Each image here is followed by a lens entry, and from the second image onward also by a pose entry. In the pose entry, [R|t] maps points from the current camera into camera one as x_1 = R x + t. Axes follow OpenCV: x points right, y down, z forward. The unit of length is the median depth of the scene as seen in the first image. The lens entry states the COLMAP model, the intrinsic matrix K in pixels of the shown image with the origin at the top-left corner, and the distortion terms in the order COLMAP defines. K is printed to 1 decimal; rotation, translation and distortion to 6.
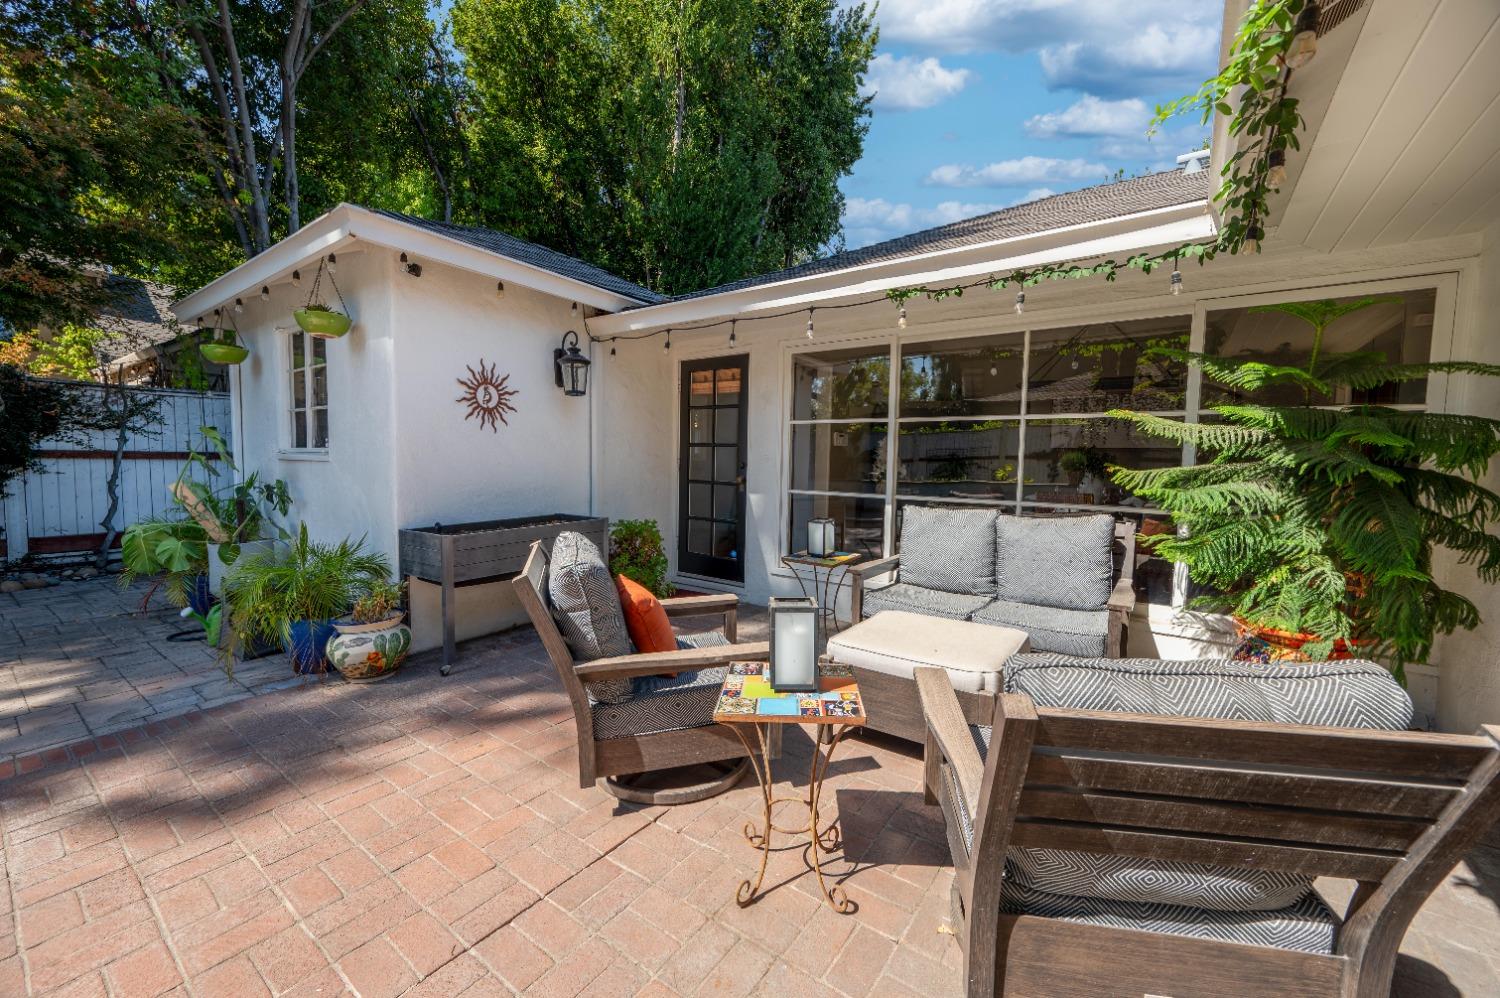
lens RADIAL K [[593.7, 0, 750.0], [0, 593.7, 499.0], [0, 0, 1]] dist [0.001522, 0.000273]
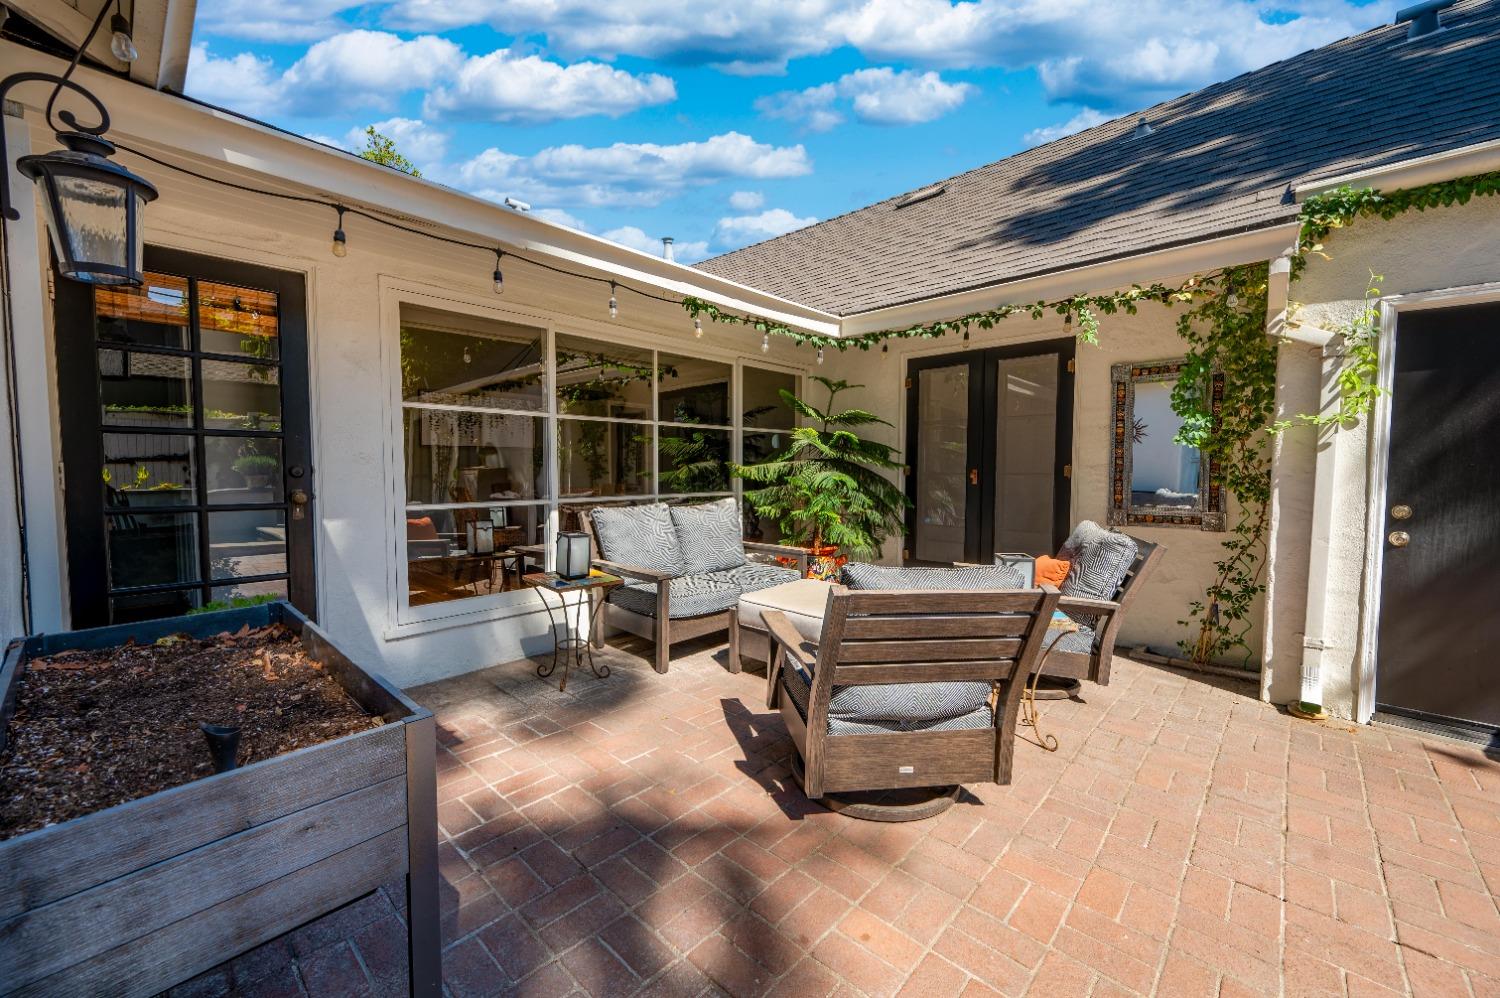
lens RADIAL K [[593.7, 0, 750.0], [0, 593.7, 499.0], [0, 0, 1]] dist [0.001522, 0.000273]
pose [[0.100616, -0.074195, 0.992155, -0.647699], [0.067013, 0.995456, 0.067646, -0.049557], [-0.992666, 0.059681, 0.105131, 0.639341]]
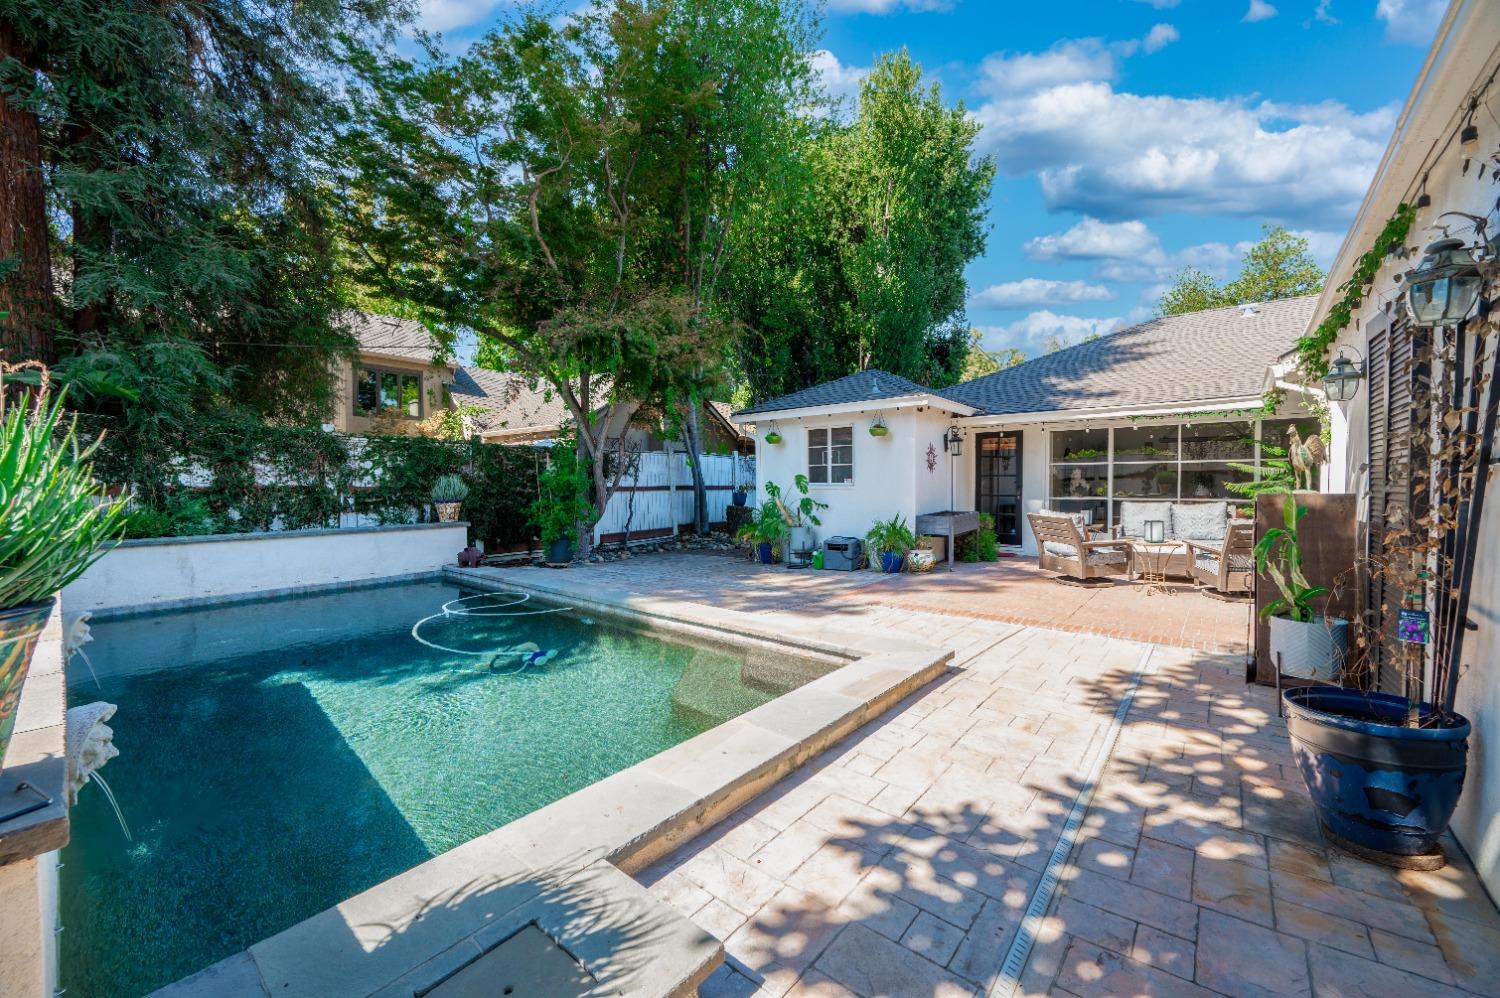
lens RADIAL K [[593.7, 0, 750.0], [0, 593.7, 499.0], [0, 0, 1]] dist [0.001522, 0.000273]
pose [[0.998213, -0.023625, -0.054888, -0.995752], [0.021648, 0.999105, -0.036329, 0.049751], [0.055697, 0.035076, 0.997831, -1.281062]]
